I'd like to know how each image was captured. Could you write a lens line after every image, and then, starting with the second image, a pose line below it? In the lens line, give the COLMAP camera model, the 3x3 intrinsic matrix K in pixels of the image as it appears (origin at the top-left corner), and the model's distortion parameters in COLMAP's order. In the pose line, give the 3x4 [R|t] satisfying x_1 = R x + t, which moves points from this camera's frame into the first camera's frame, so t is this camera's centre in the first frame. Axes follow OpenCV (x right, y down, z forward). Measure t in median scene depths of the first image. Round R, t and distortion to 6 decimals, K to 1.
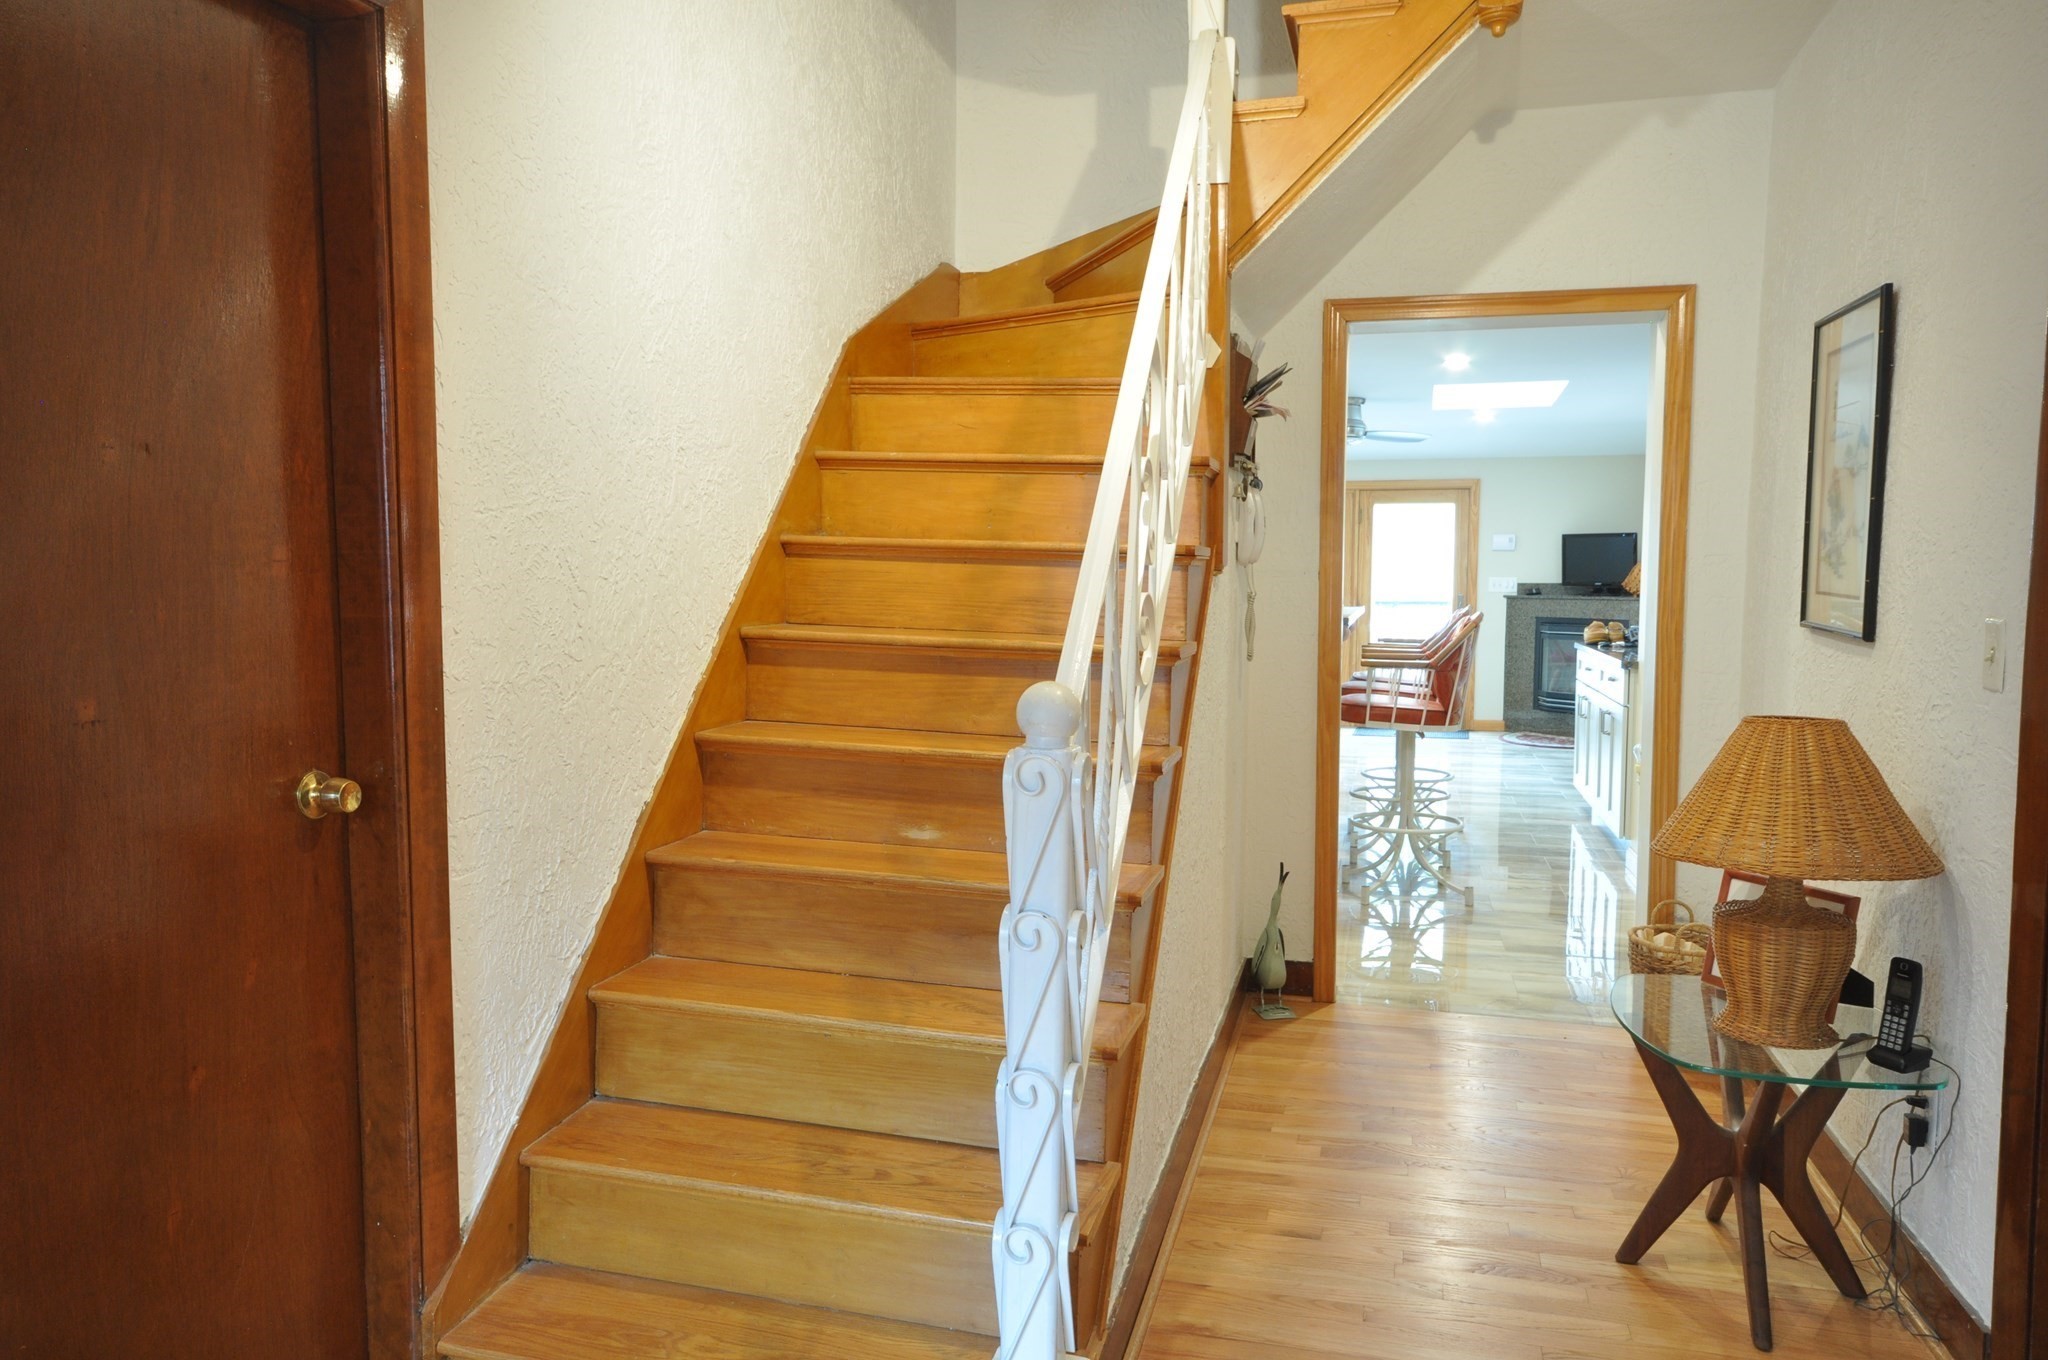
lens RADIAL K [[1442.0, 0, 1020.3], [0, 1442.0, 679.0], [0, 0, 1]] dist [0.006206, 0.000808]
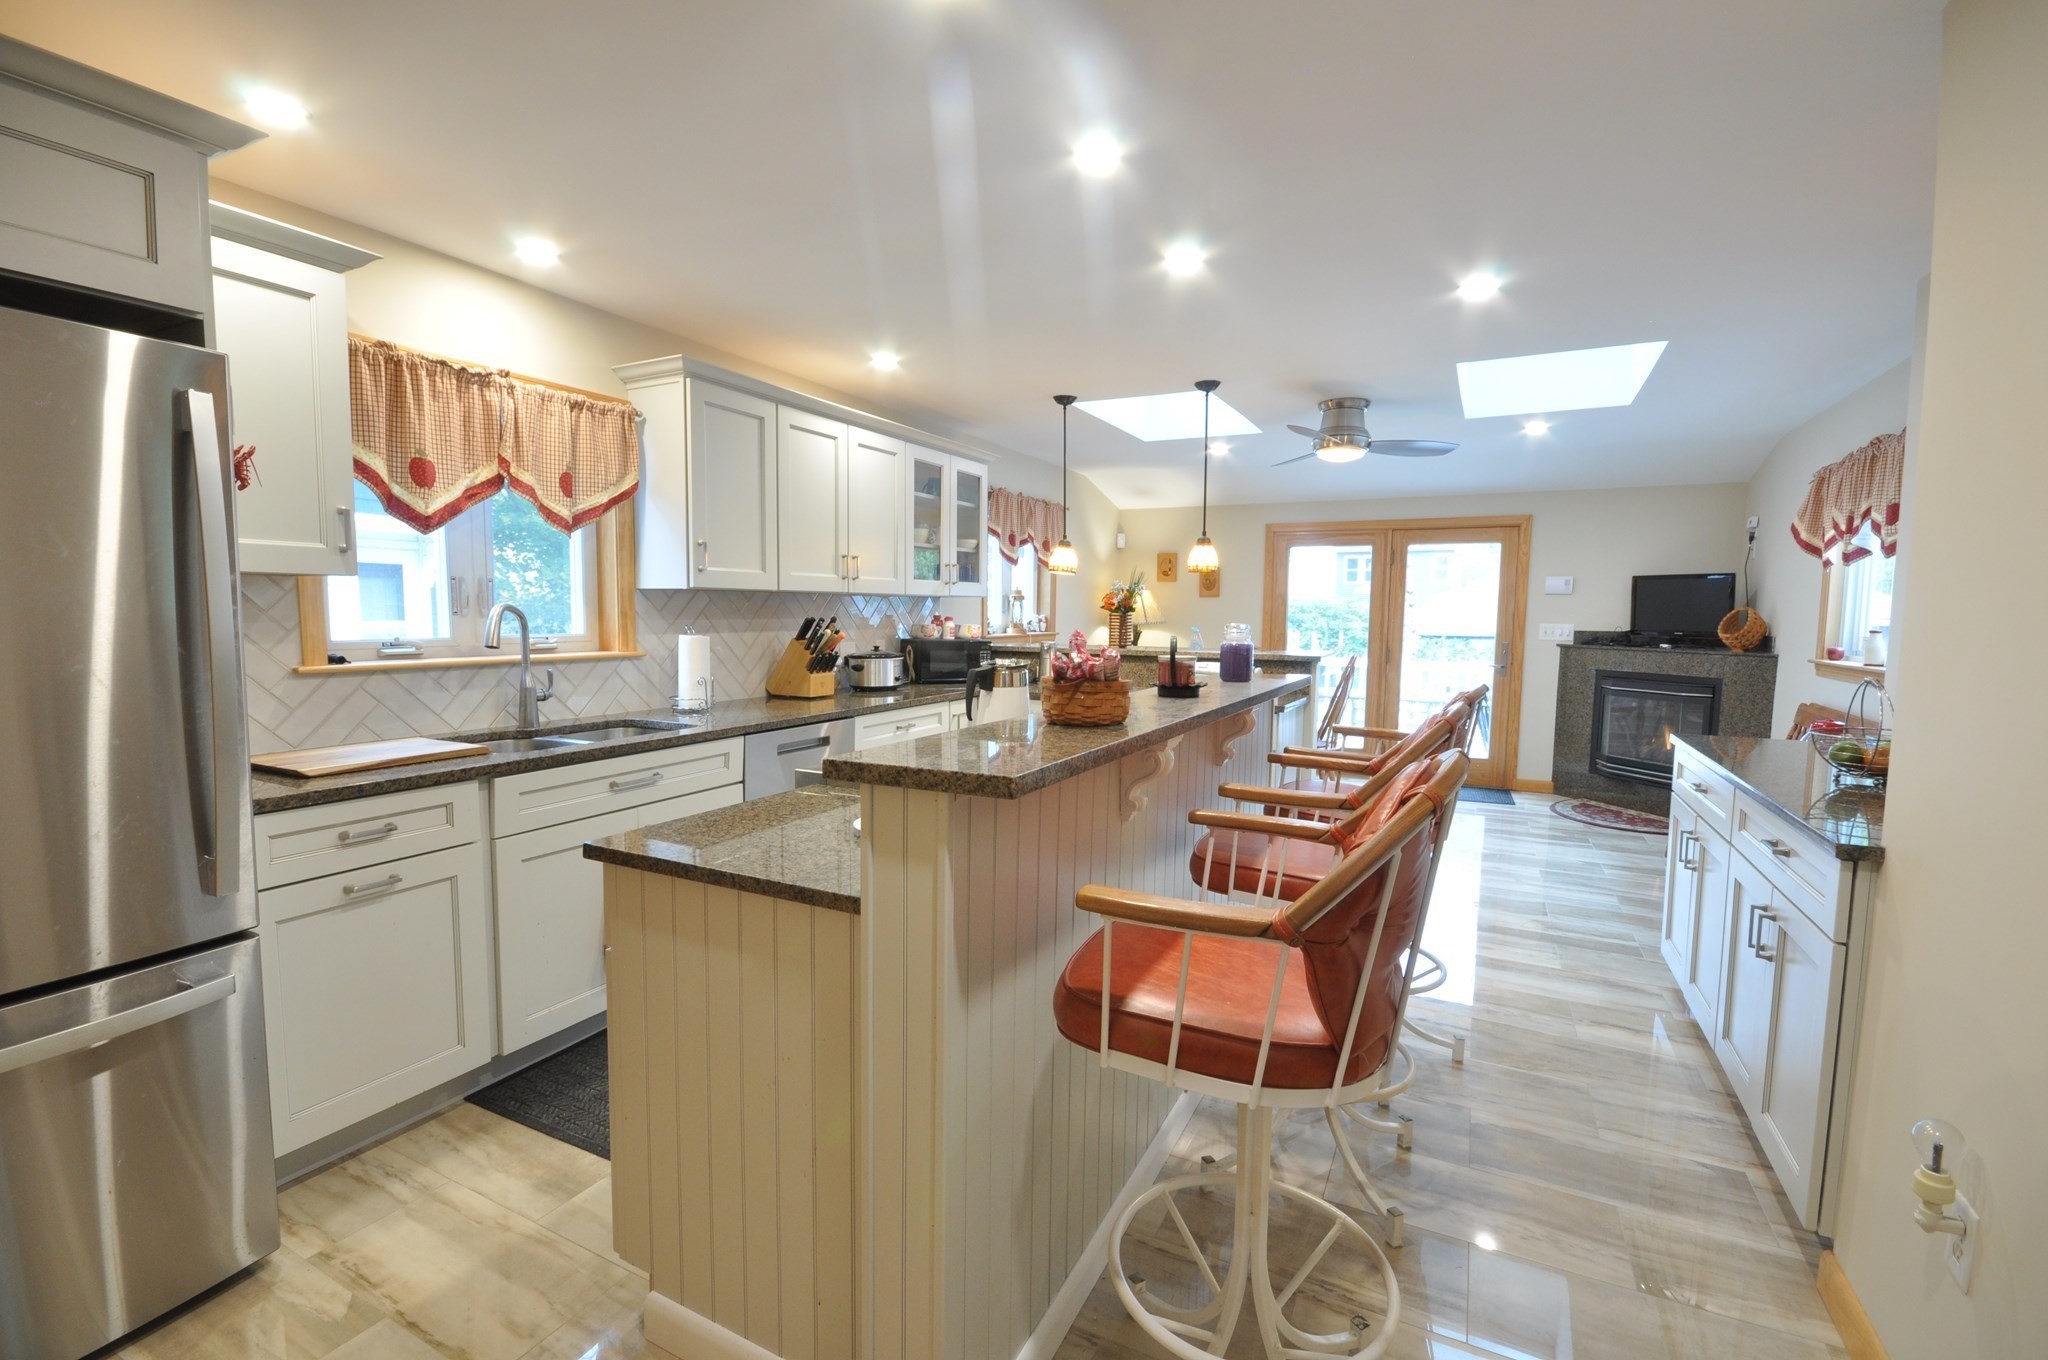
lens RADIAL K [[899.5, 0, 1015.6], [0, 899.5, 687.7], [0, 0, 1]] dist [-0.004203, -0.000888]
pose [[0.975178, 0.026189, -0.219869, 0.130179], [-0.023510, 0.999614, 0.014790, -0.031220], [0.220172, -0.009254, 0.975417, 0.380518]]
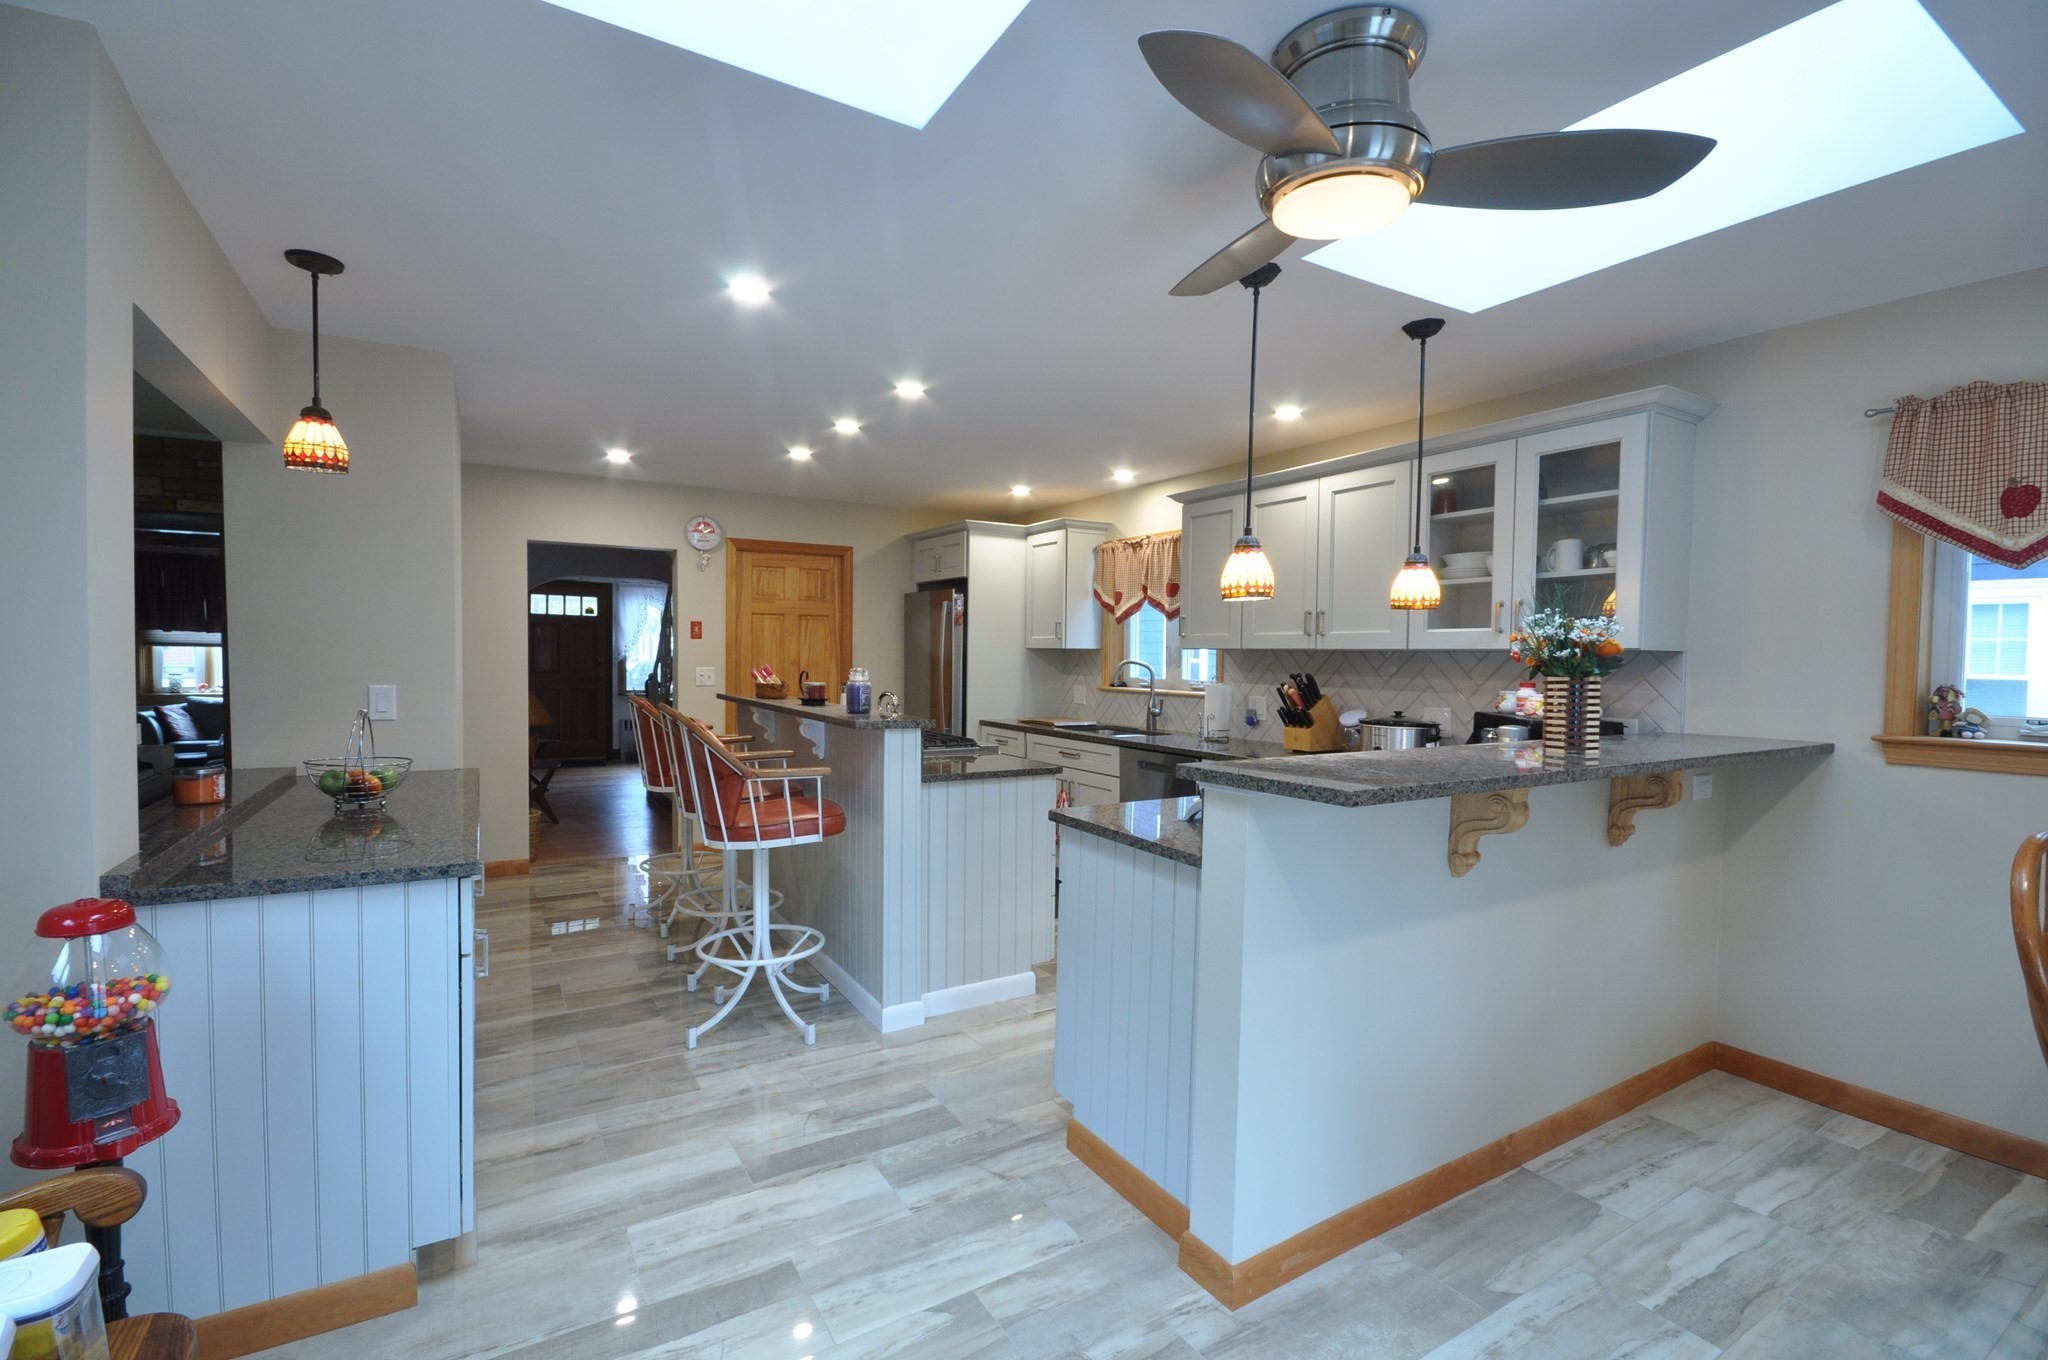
lens RADIAL K [[899.5, 0, 1020.2], [0, 899.5, 678.7], [0, 0, 1]] dist [-0.004203, -0.000888]
pose [[-0.697645, 0.014546, -0.716296, 0.219285], [-0.061334, 0.994911, 0.079941, -0.050804], [0.713813, 0.099704, -0.693203, 0.619588]]
